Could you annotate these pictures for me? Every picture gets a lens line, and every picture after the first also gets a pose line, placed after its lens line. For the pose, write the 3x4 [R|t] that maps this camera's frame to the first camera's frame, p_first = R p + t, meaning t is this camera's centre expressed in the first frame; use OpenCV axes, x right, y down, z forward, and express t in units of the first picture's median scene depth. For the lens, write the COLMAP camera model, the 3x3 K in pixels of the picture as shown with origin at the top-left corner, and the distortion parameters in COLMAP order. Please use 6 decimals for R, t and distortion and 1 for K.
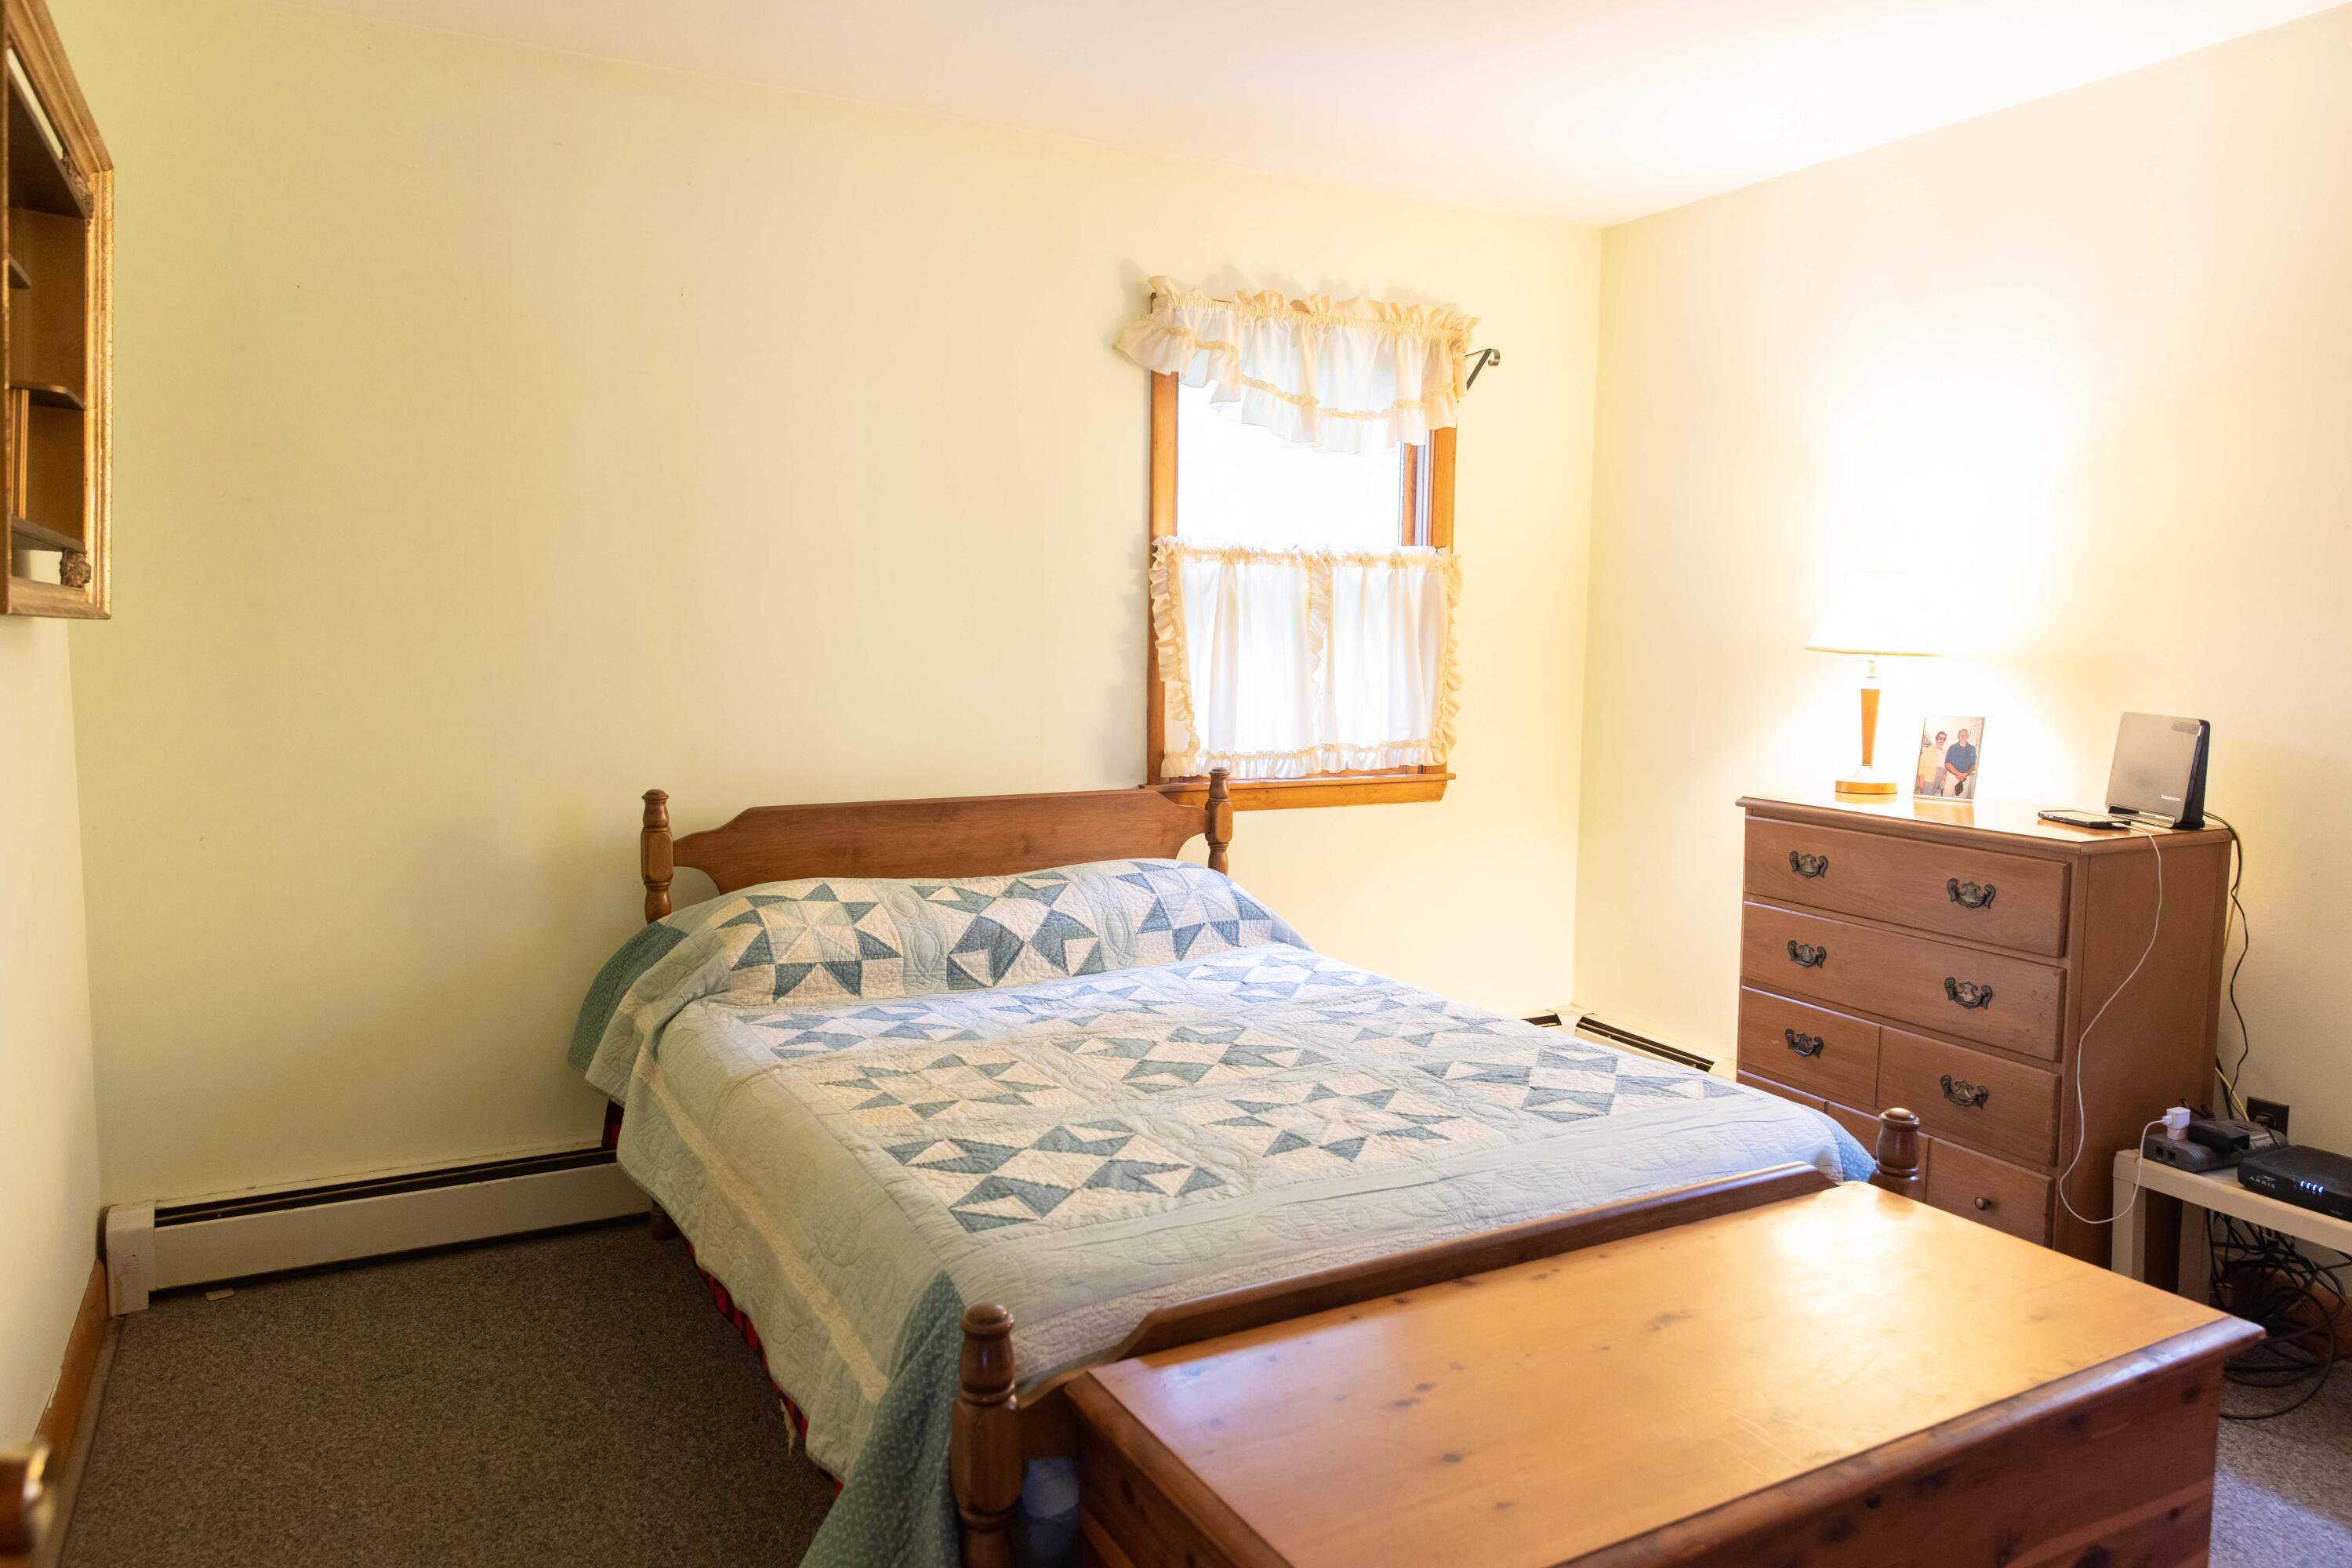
lens RADIAL K [[1606.2, 0, 1177.4], [0, 1606.2, 774.8], [0, 0, 1]] dist [0.007490, 0.002175]
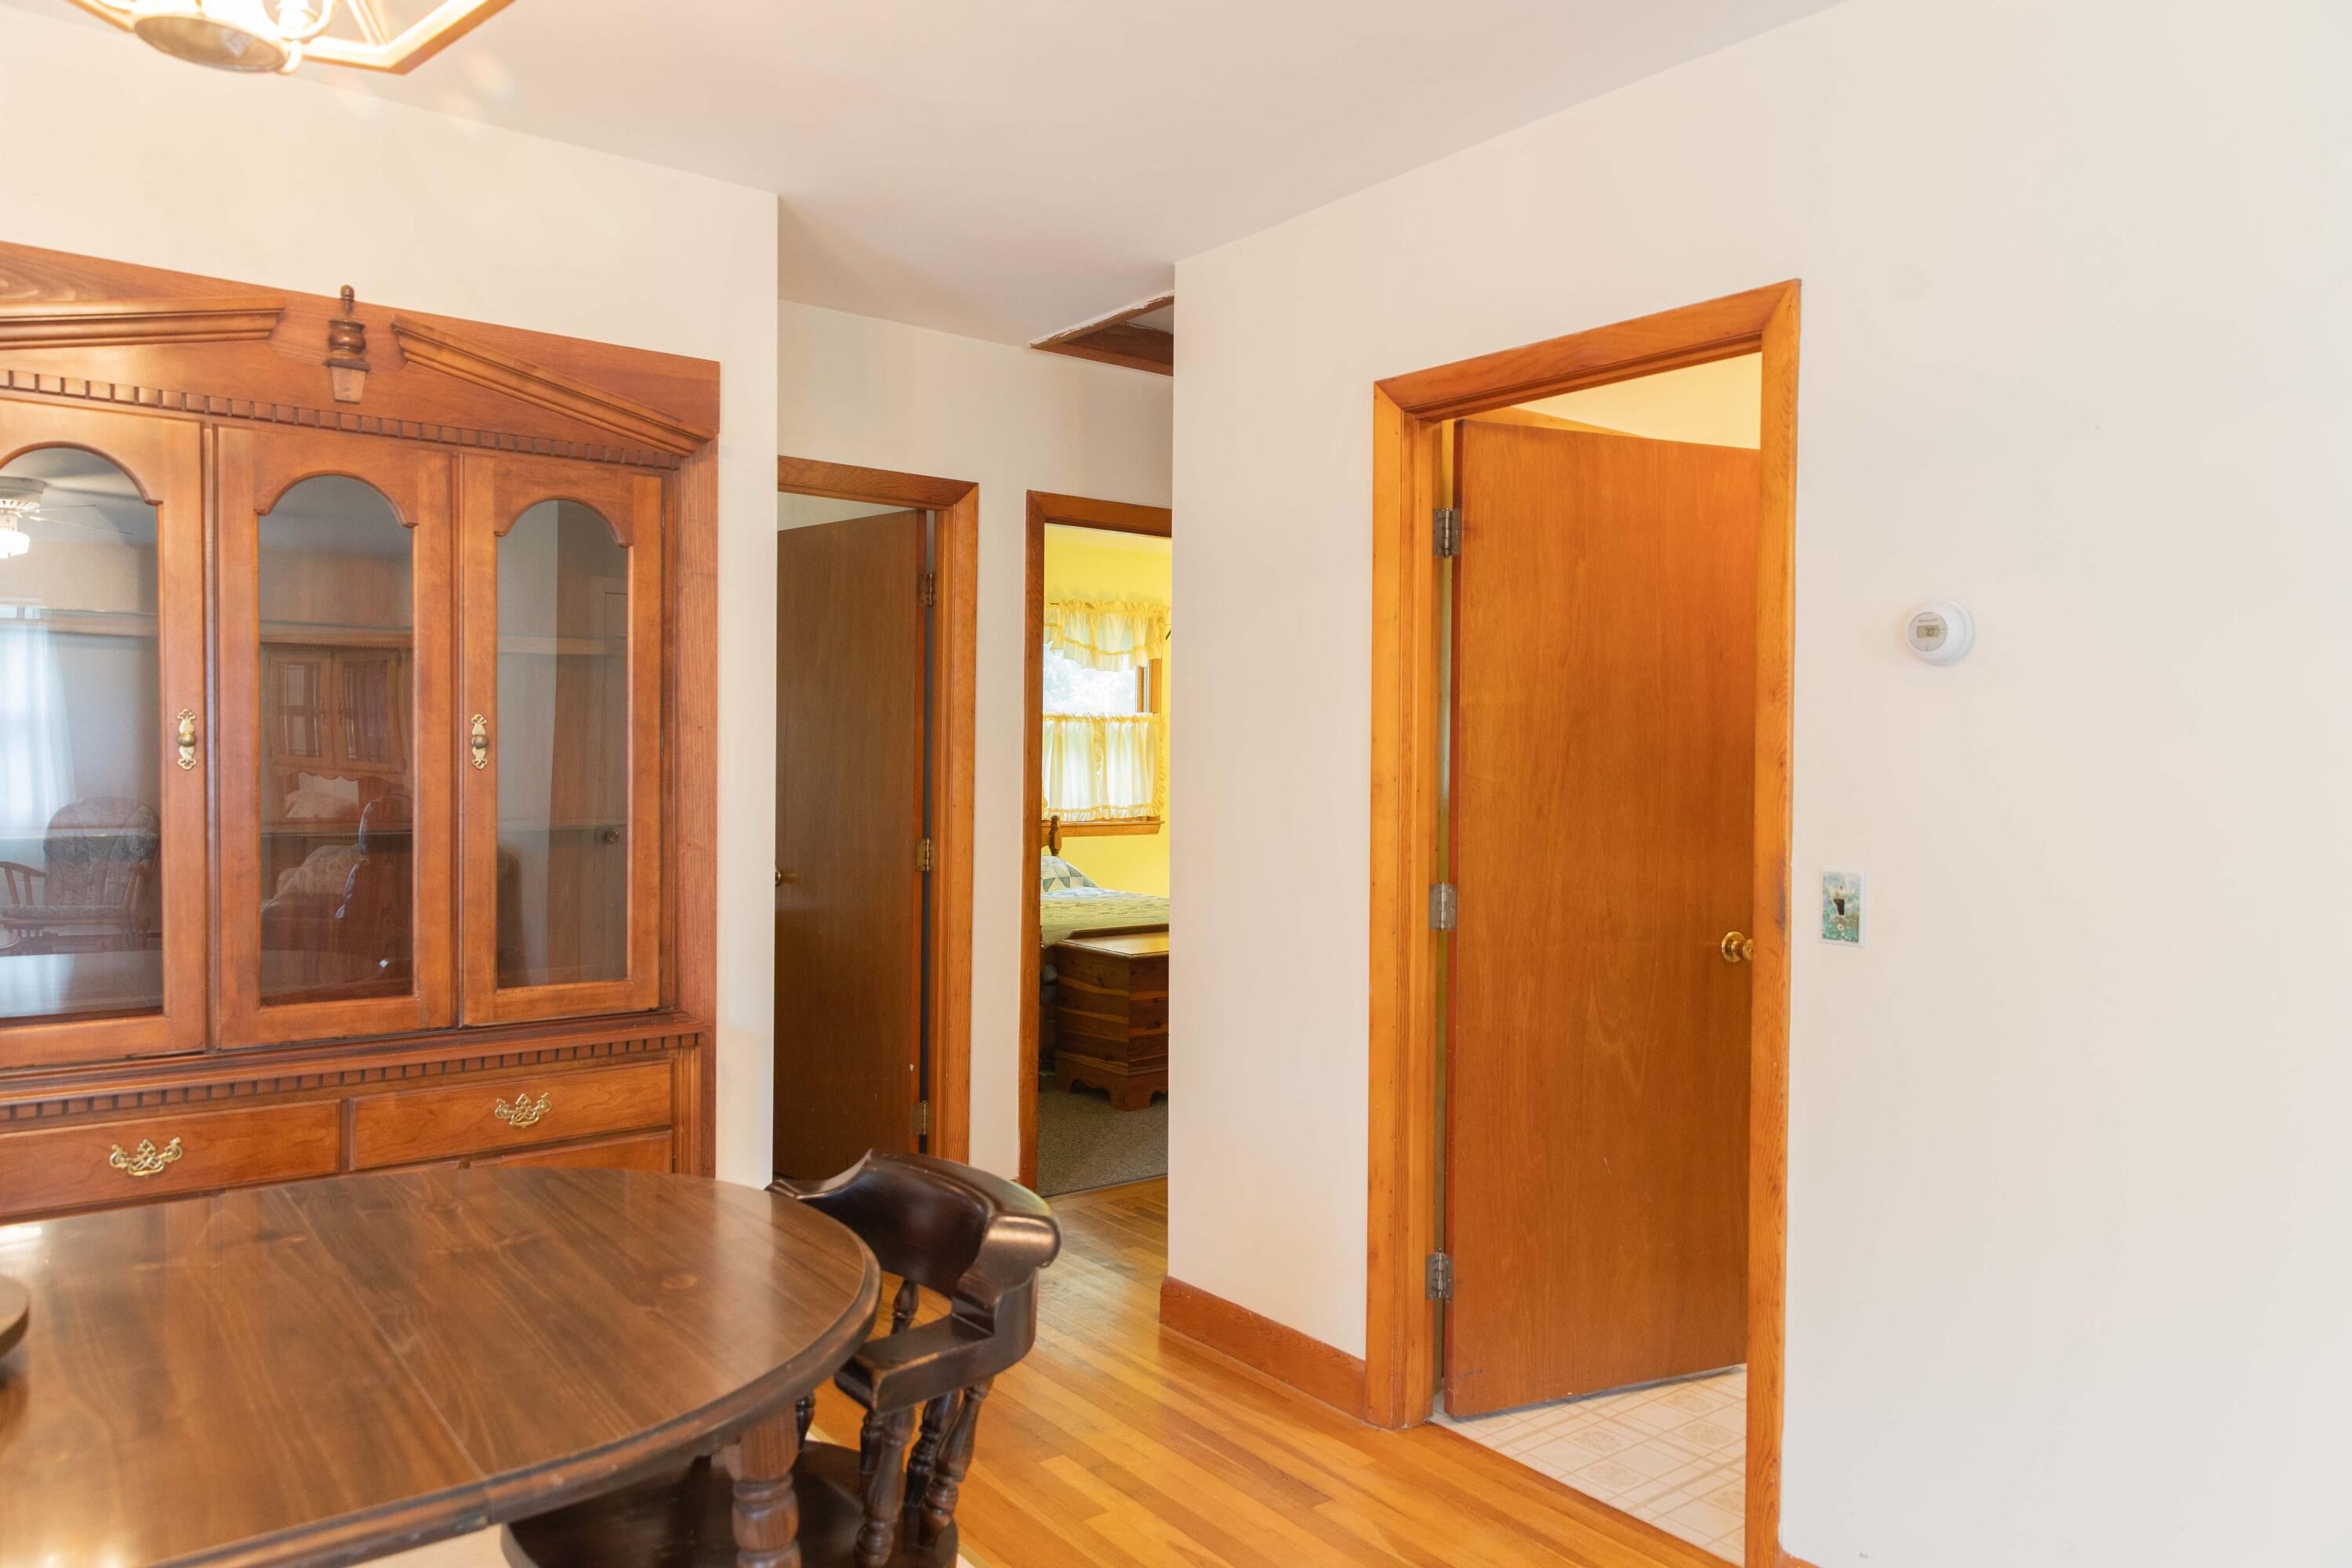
lens RADIAL K [[1606.2, 0, 1173.1], [0, 1606.2, 778.9], [0, 0, 1]] dist [0.007490, 0.002175]
pose [[0.986920, -0.004731, 0.161142, -0.160352], [0.018154, 0.996473, -0.081927, 0.122763], [-0.160186, 0.083780, 0.983525, -1.117816]]
